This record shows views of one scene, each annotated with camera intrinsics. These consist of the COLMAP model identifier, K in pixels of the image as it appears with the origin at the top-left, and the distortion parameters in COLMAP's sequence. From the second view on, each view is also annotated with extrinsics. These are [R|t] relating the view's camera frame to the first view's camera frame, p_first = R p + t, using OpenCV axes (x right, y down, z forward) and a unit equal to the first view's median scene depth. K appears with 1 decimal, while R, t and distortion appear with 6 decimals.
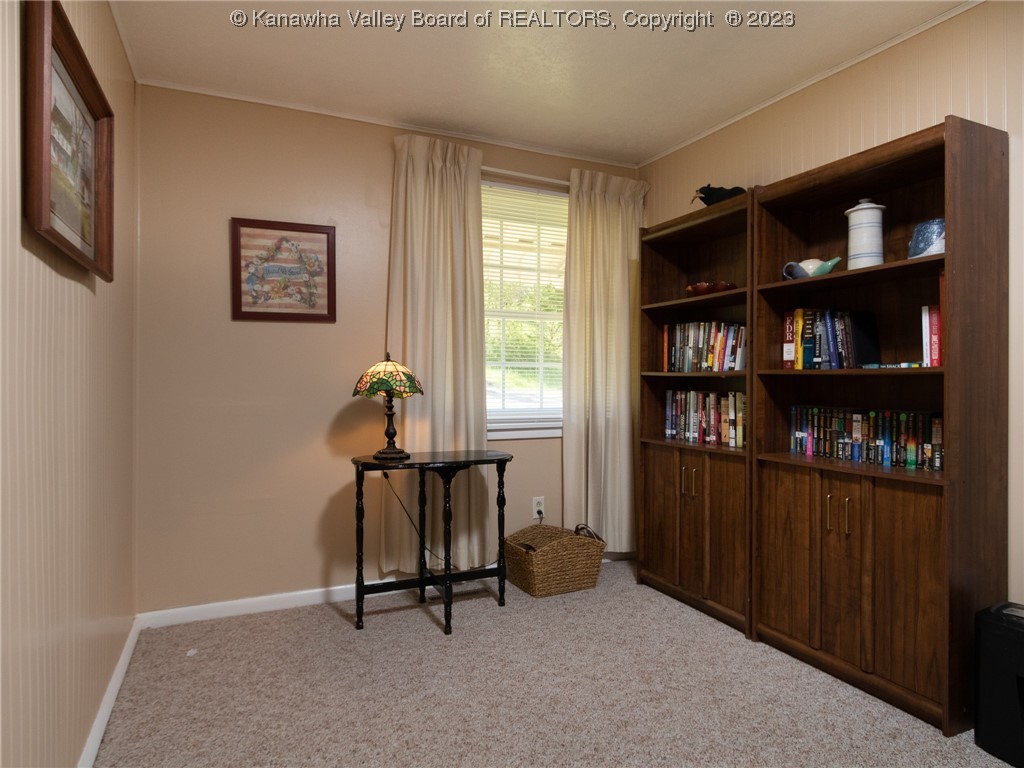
lens RADIAL K [[593.4, 0, 512.1], [0, 593.4, 380.0], [0, 0, 1]] dist [0.004742, -0.001925]
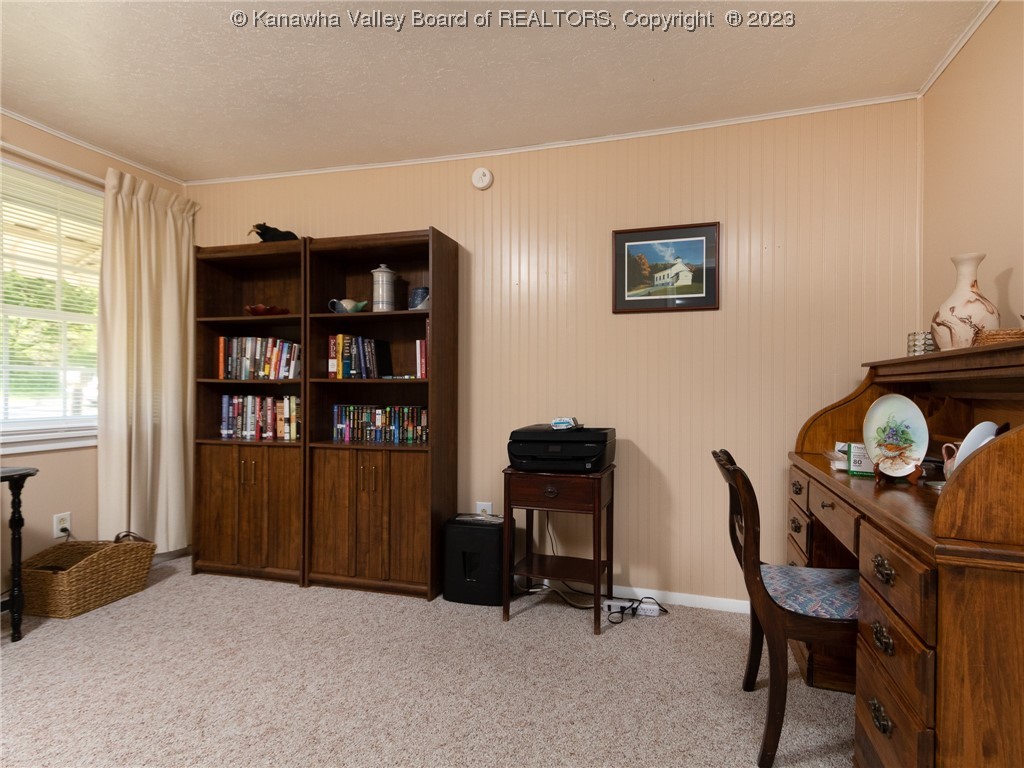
lens RADIAL K [[517.8, 0, 512.0], [0, 517.8, 384.0], [0, 0, 1]] dist [0.000485, 0.000016]
pose [[0.691875, 0.002806, 0.722012, -0.089181], [-0.000404, 0.999994, -0.003500, -0.001131], [-0.722017, 0.002130, 0.691872, -0.096211]]
